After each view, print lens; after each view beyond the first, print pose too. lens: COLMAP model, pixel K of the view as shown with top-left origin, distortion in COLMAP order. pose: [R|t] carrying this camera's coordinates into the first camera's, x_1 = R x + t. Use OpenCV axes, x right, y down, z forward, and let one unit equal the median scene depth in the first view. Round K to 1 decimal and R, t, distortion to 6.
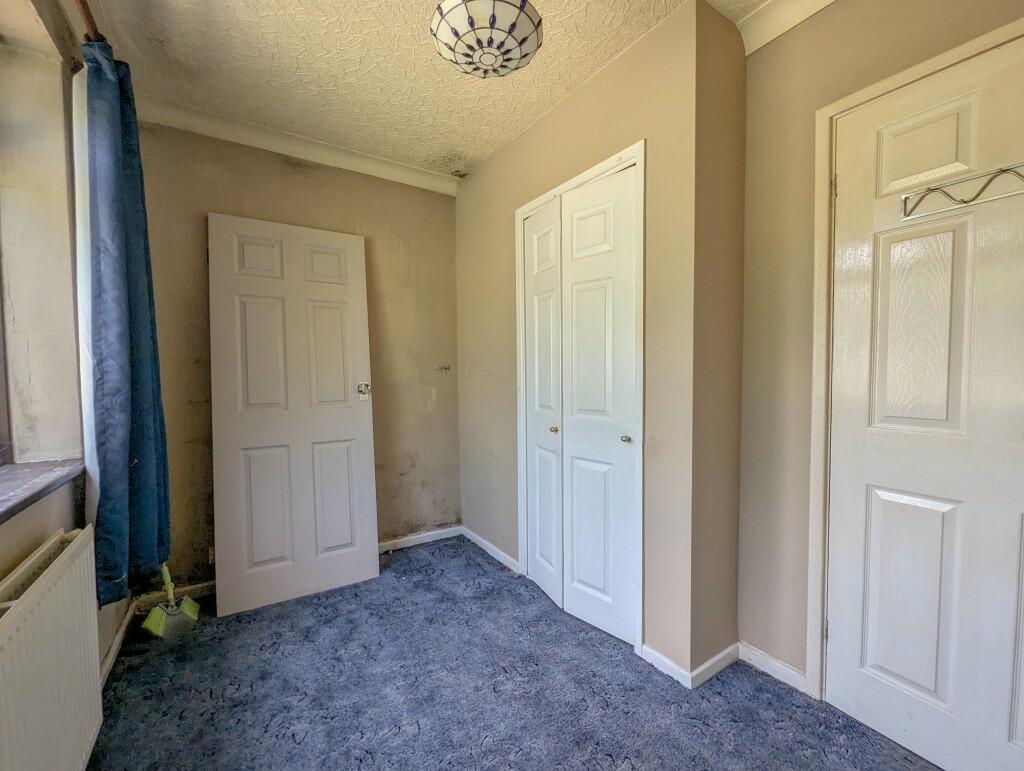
lens RADIAL K [[426.6, 0, 514.4], [0, 426.6, 387.3], [0, 0, 1]] dist [0.000095, -0.000910]
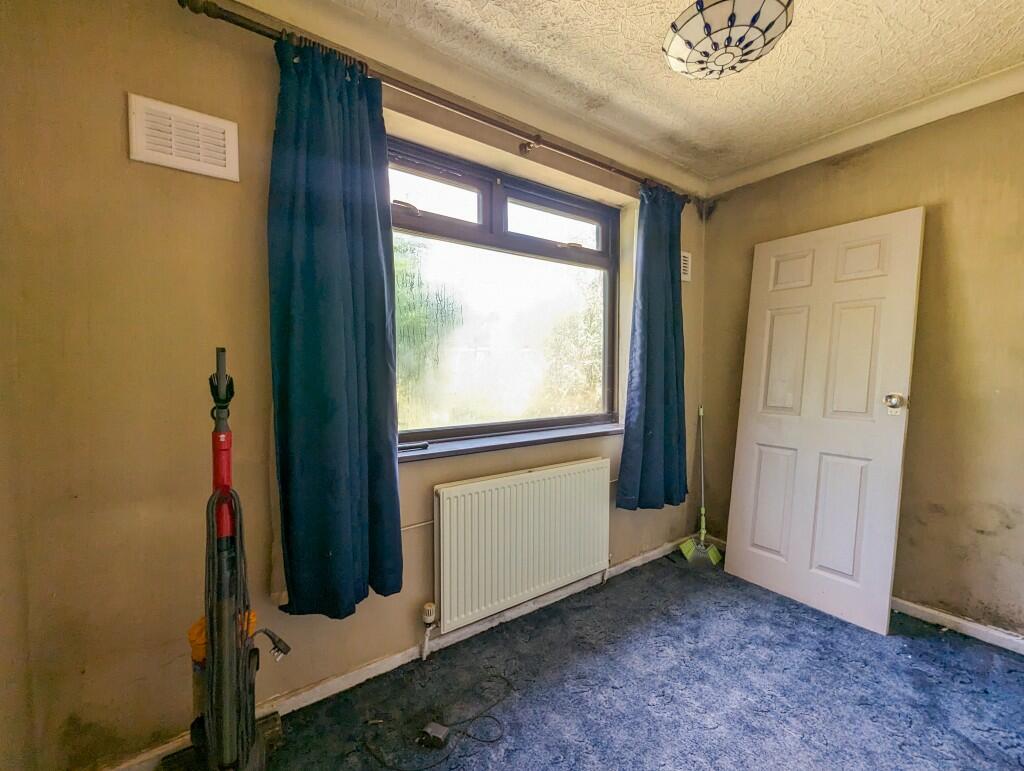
lens RADIAL K [[426.6, 0, 514.4], [0, 426.6, 387.3], [0, 0, 1]] dist [0.000095, -0.000910]
pose [[0.046029, 0.048339, -0.997770, 0.496028], [-0.040323, 0.998104, 0.046495, -0.037537], [0.998126, 0.038093, 0.047891, 0.286756]]
